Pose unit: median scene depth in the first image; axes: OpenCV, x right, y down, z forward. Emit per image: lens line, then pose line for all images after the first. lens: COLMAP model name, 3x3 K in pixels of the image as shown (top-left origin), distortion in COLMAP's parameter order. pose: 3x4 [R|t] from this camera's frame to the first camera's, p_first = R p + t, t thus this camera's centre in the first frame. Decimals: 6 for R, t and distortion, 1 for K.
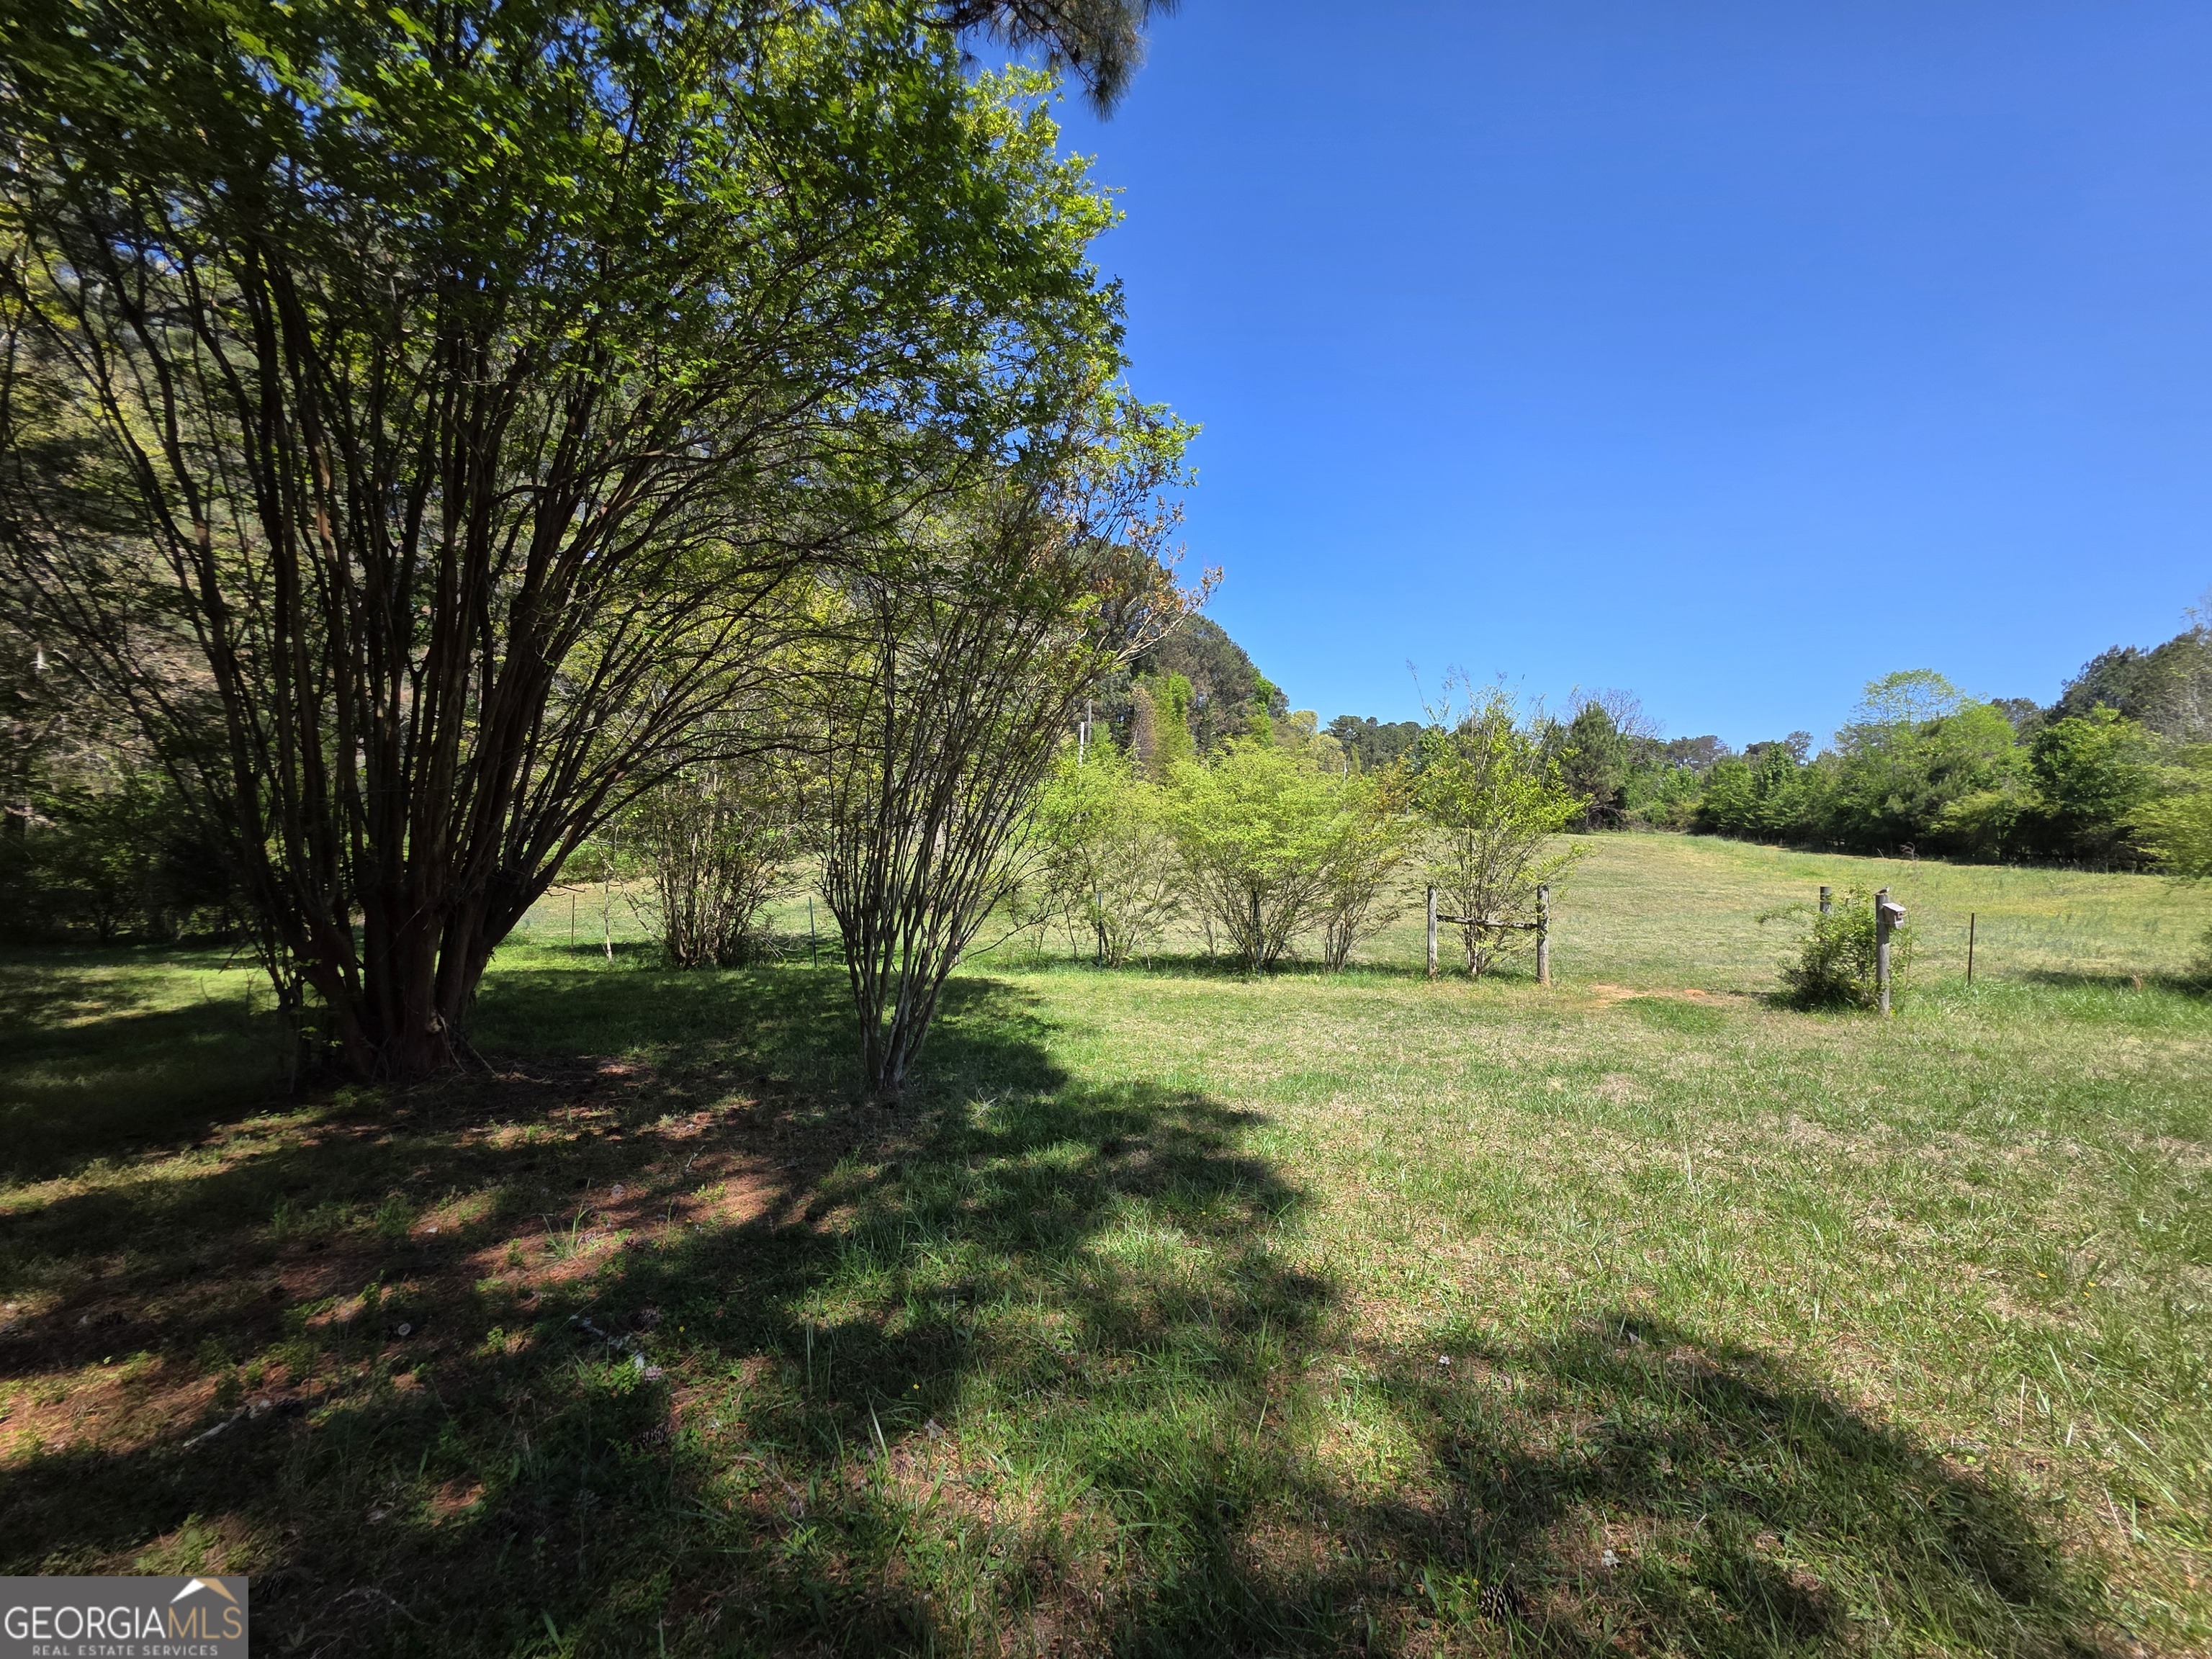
lens RADIAL K [[881.8, 0, 1108.0], [0, 881.8, 834.8], [0, 0, 1]] dist [-0.000442, 0.000345]
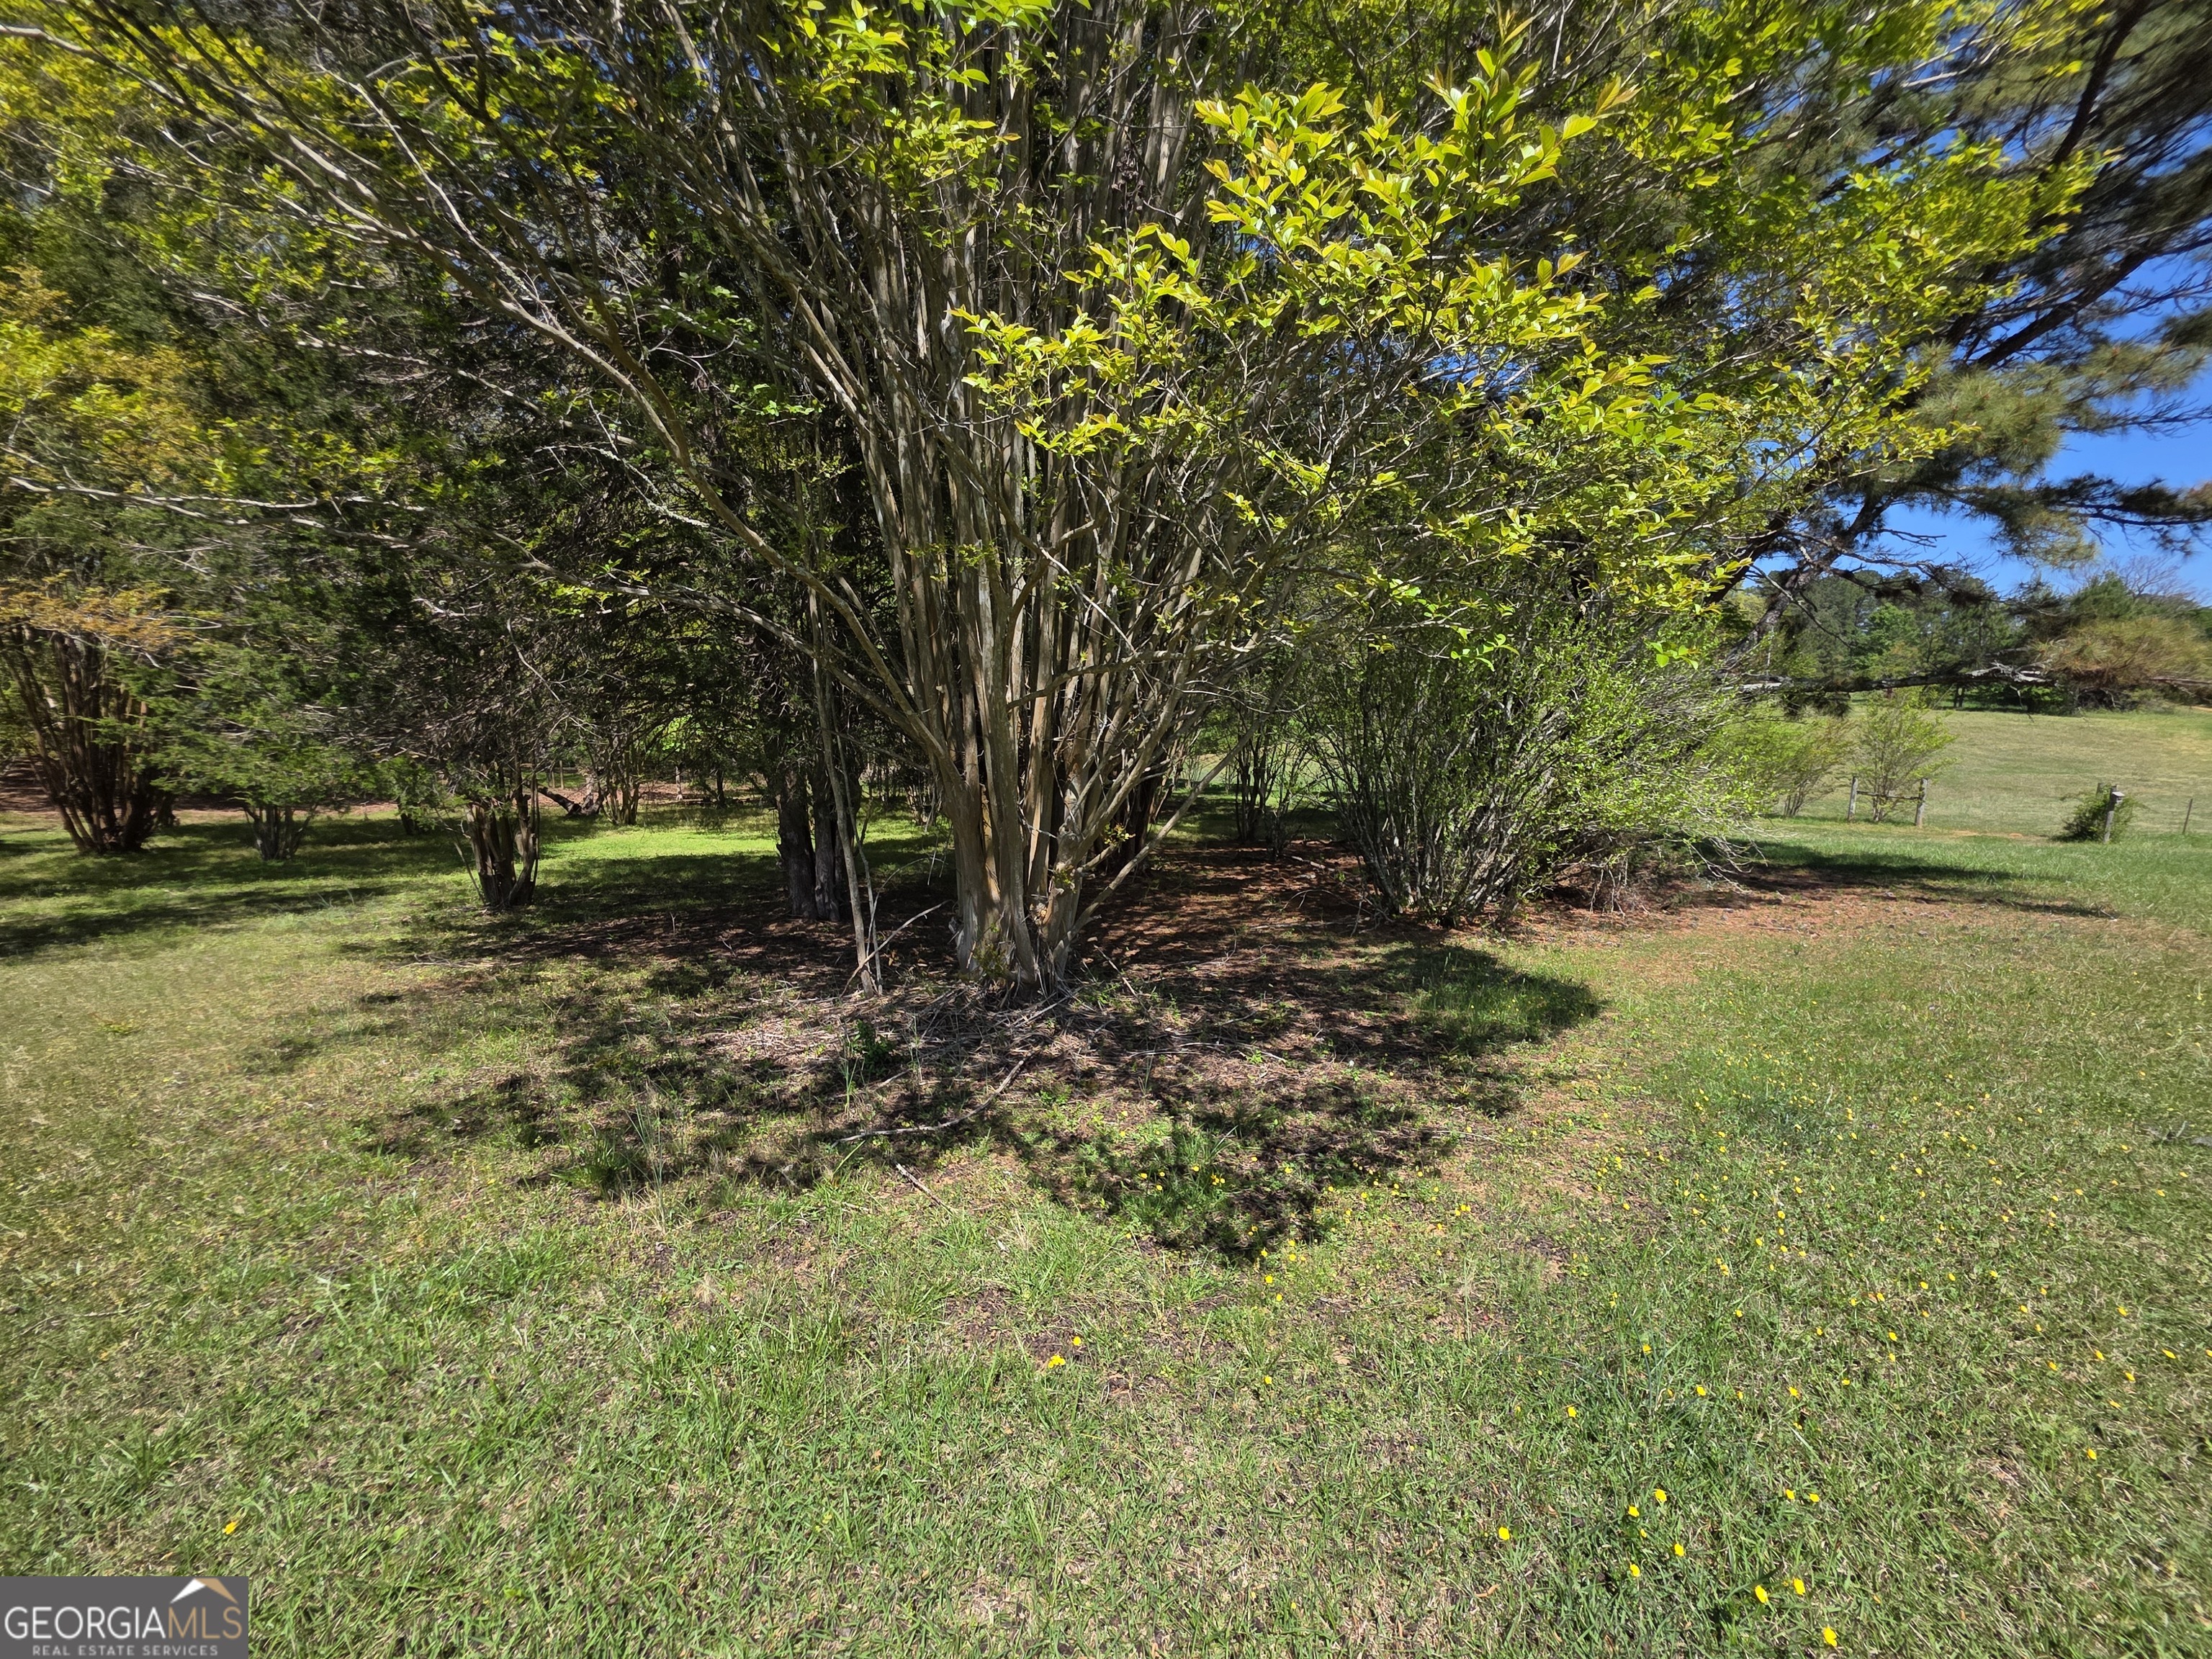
lens RADIAL K [[881.8, 0, 1105.7], [0, 881.8, 826.4], [0, 0, 1]] dist [-0.000442, 0.000345]
pose [[0.936253, 0.042676, -0.348726, -0.527708], [0.006137, 0.990457, 0.137685, -0.117145], [0.351274, -0.131048, 0.927056, -1.478670]]
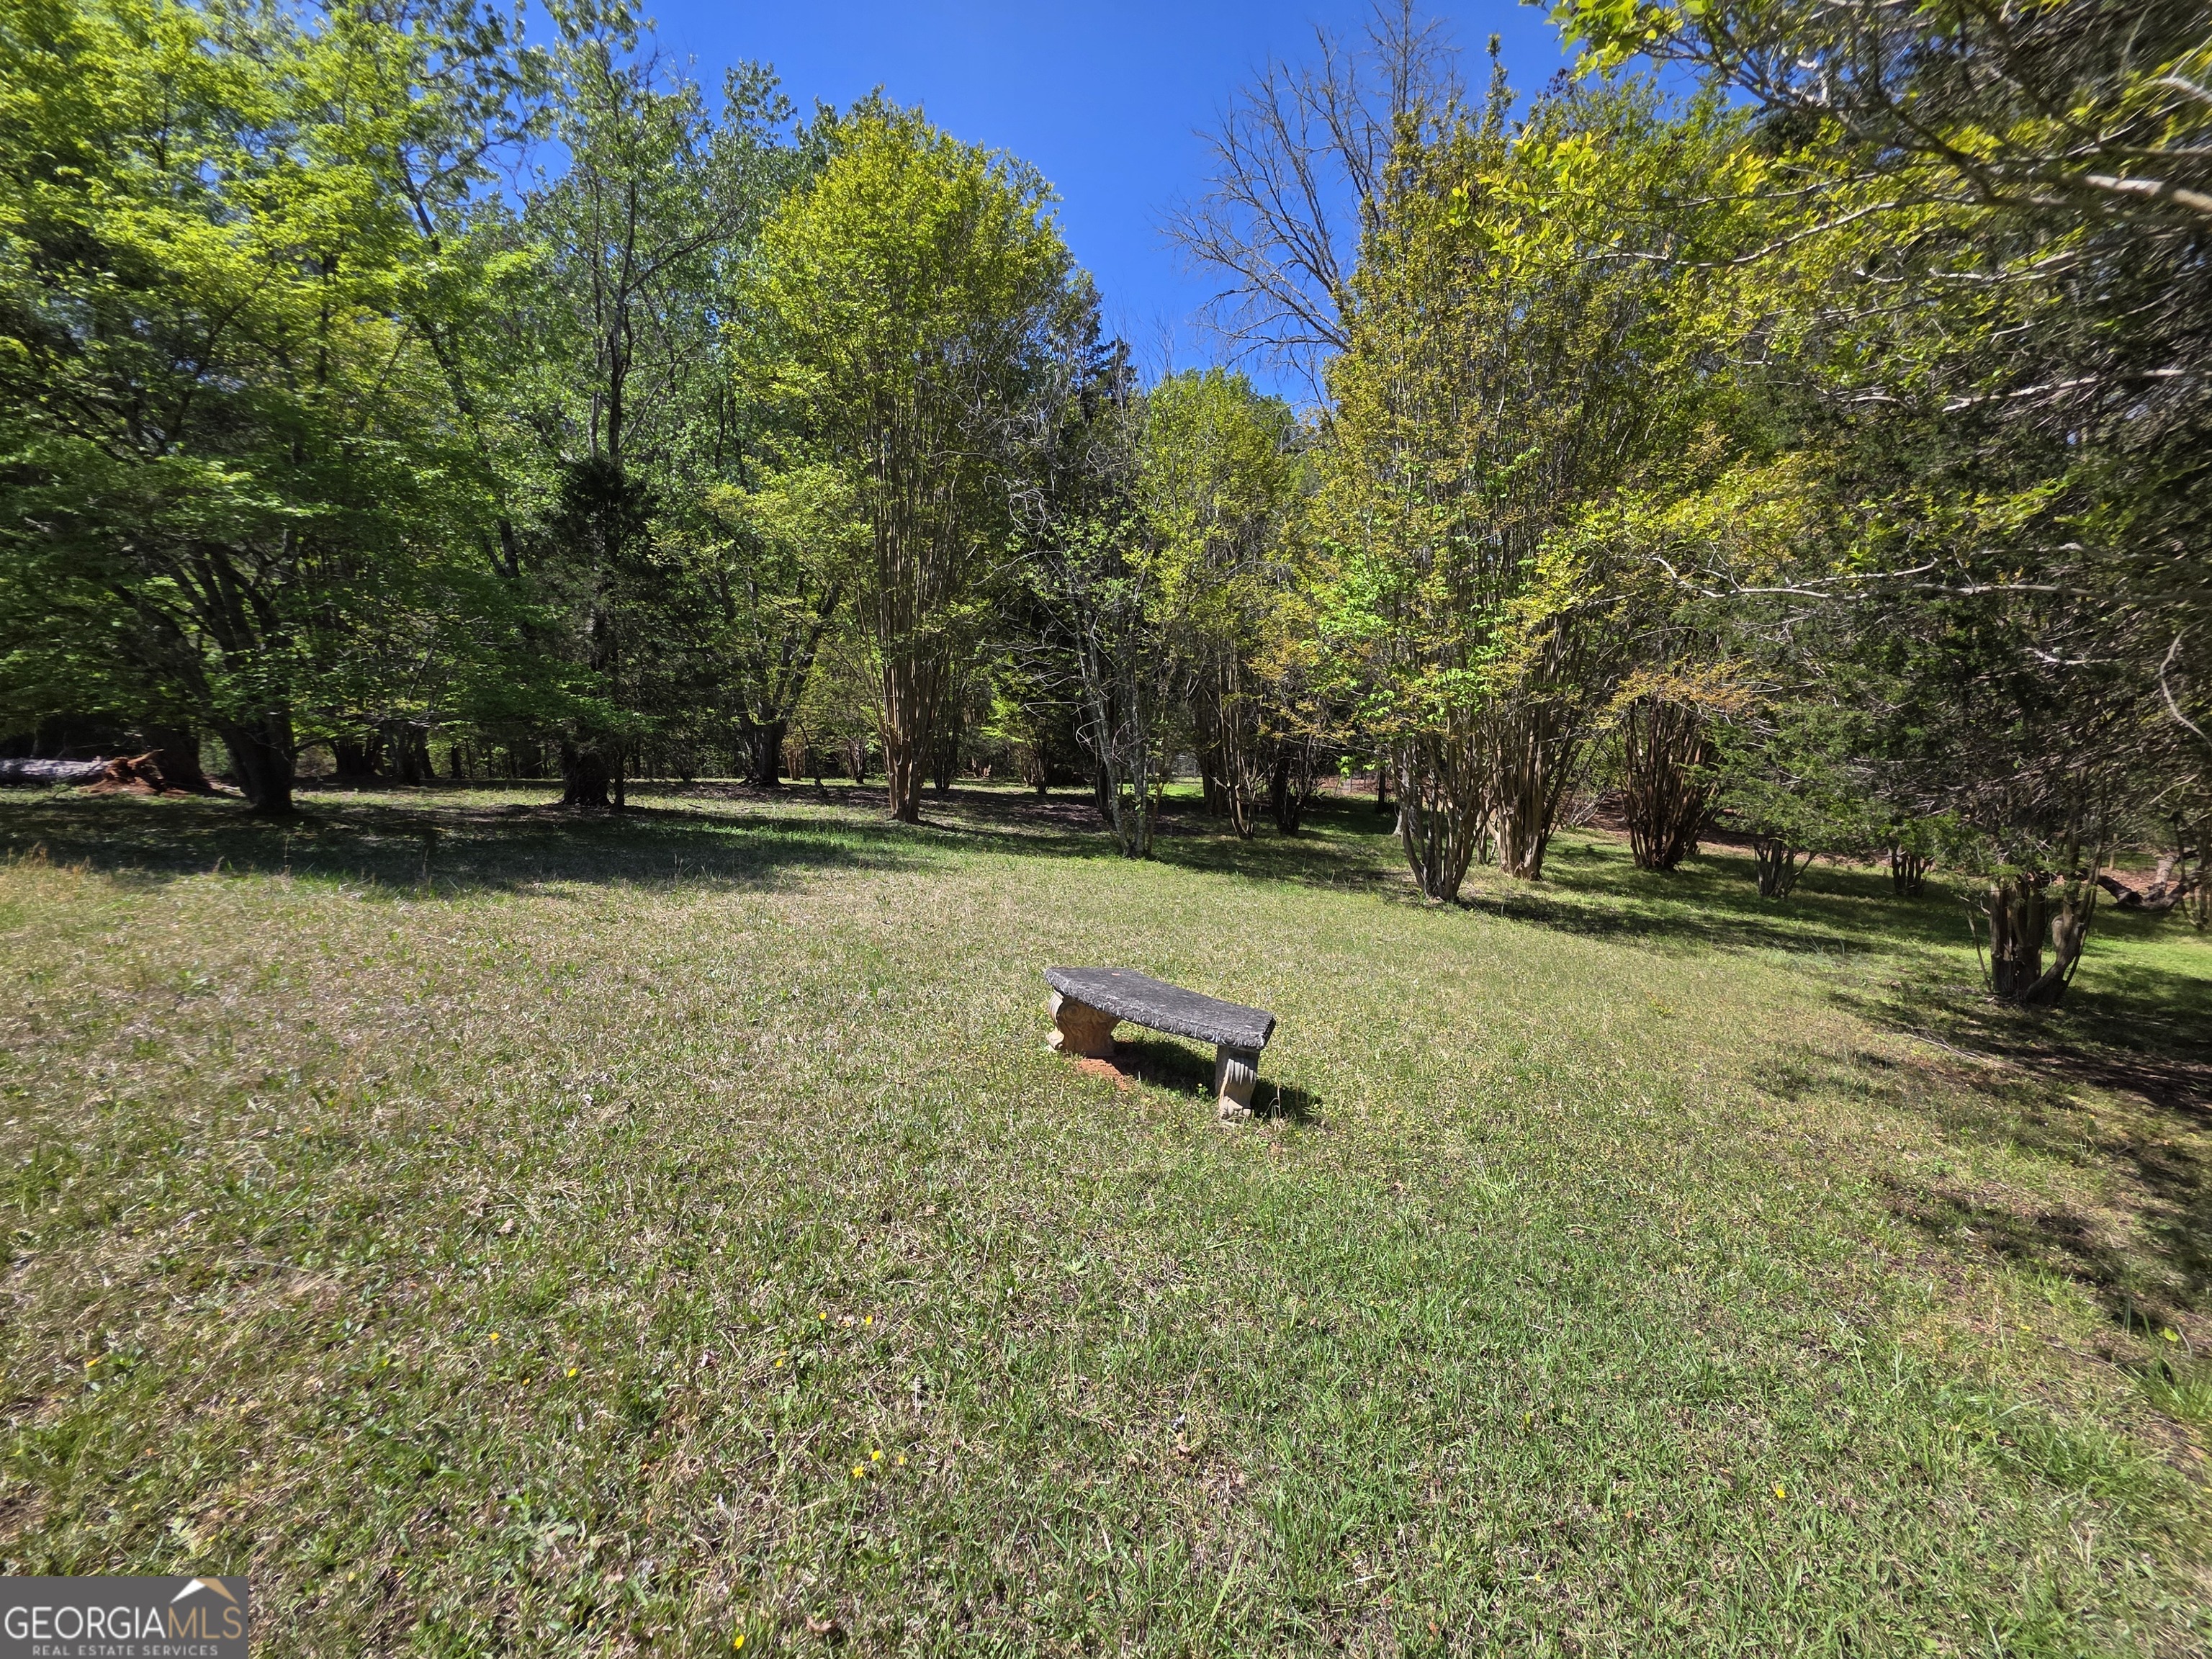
lens RADIAL K [[881.8, 0, 1103.0], [0, 881.8, 829.3], [0, 0, 1]] dist [-0.000442, 0.000345]
pose [[-0.194384, 0.086228, -0.977128, -0.533585], [-0.015843, 0.995723, 0.091021, -0.119031], [0.980798, 0.033174, -0.192186, -1.501971]]
